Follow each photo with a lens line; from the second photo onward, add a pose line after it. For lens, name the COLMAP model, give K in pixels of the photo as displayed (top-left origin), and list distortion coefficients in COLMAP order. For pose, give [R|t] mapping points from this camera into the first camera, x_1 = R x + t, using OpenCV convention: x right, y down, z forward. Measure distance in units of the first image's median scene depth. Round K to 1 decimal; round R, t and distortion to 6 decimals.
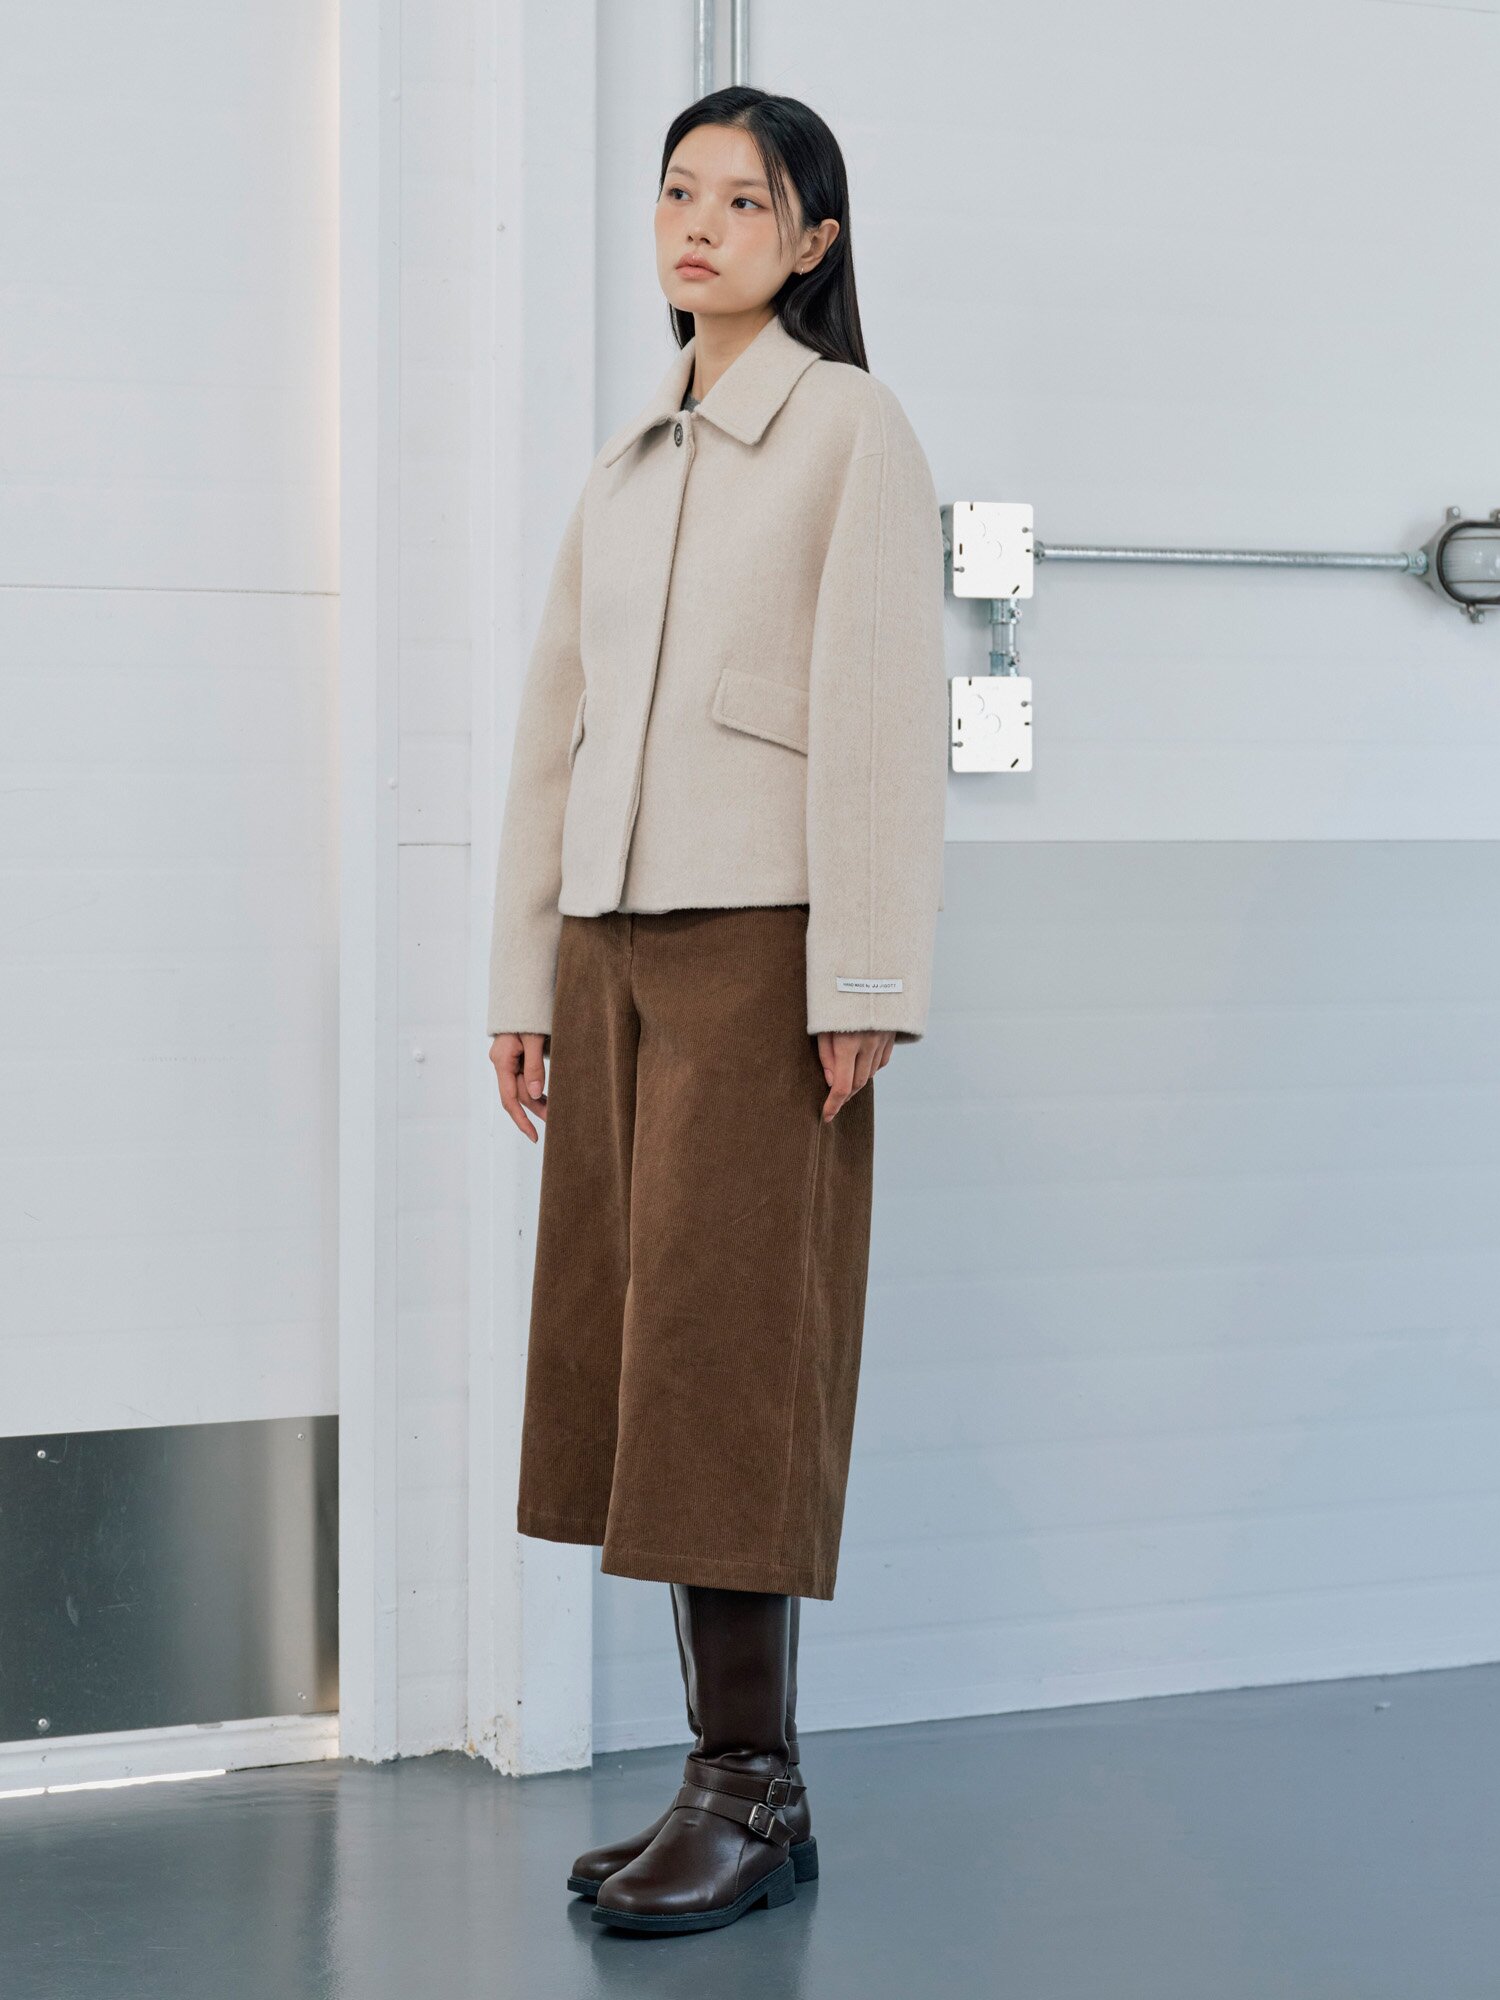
lens RADIAL K [[3736.2, 0, 750.0], [0, 3736.2, 1000.0], [0, 0, 1]] dist [-0.527950, 9.494594]
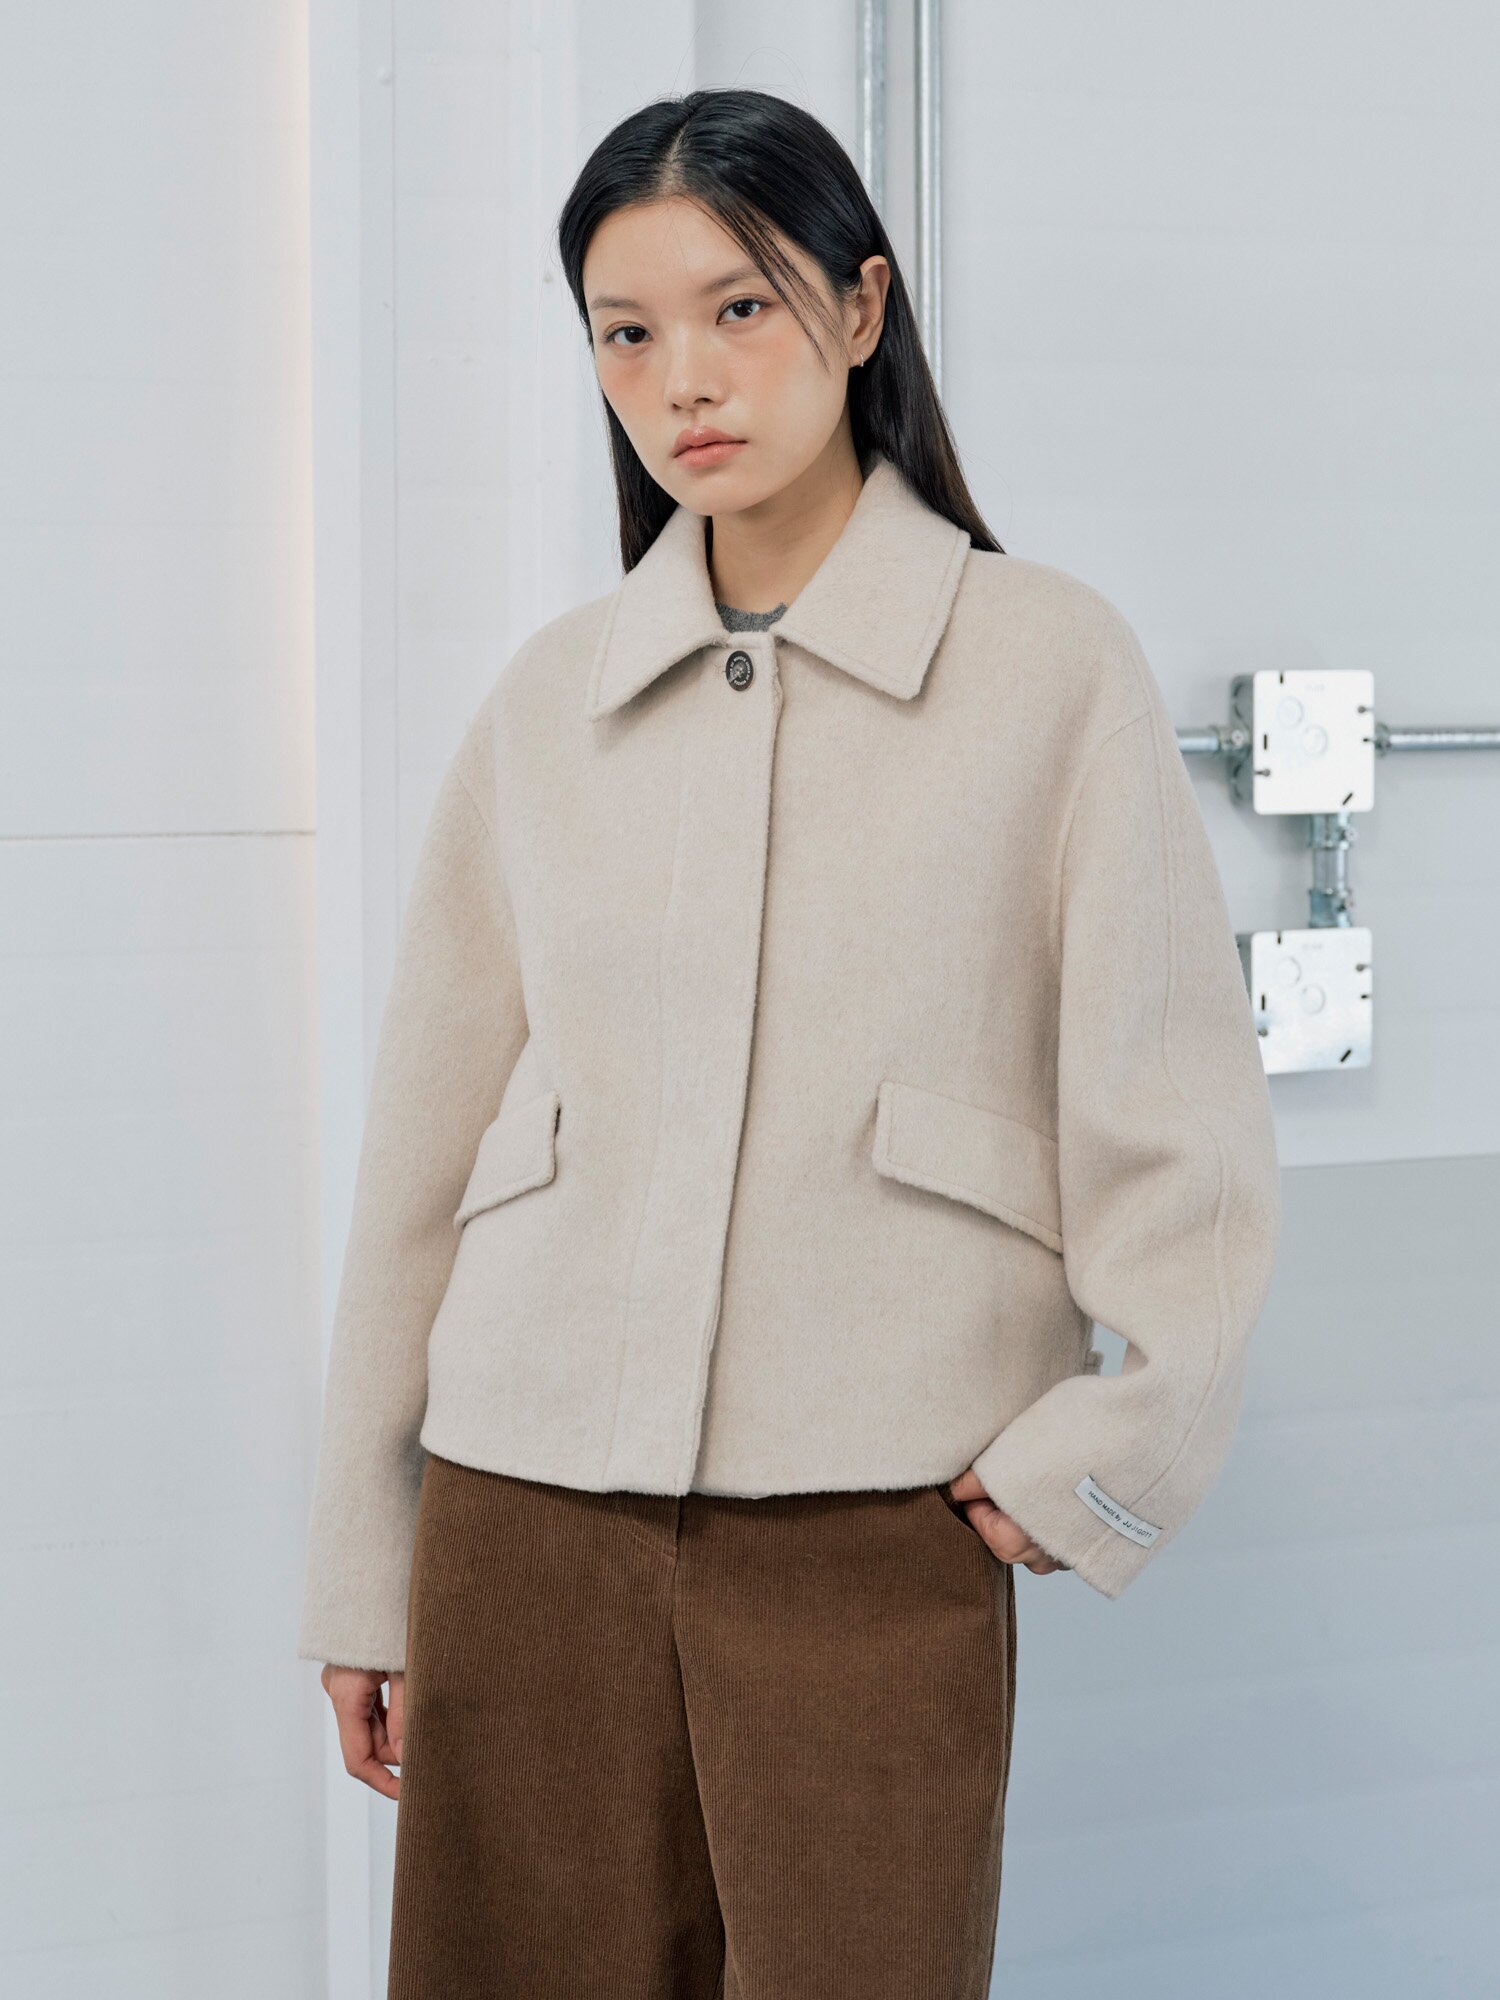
lens RADIAL K [[3584.2, 0, 750.0], [0, 3584.2, 1000.0], [0, 0, 1]] dist [0.201815, 0.206137]
pose [[0.997767, -0.007002, -0.066425, 0.006987], [0.005963, 0.999857, -0.015821, -0.065015], [0.066526, 0.015389, 0.997666, 0.346749]]
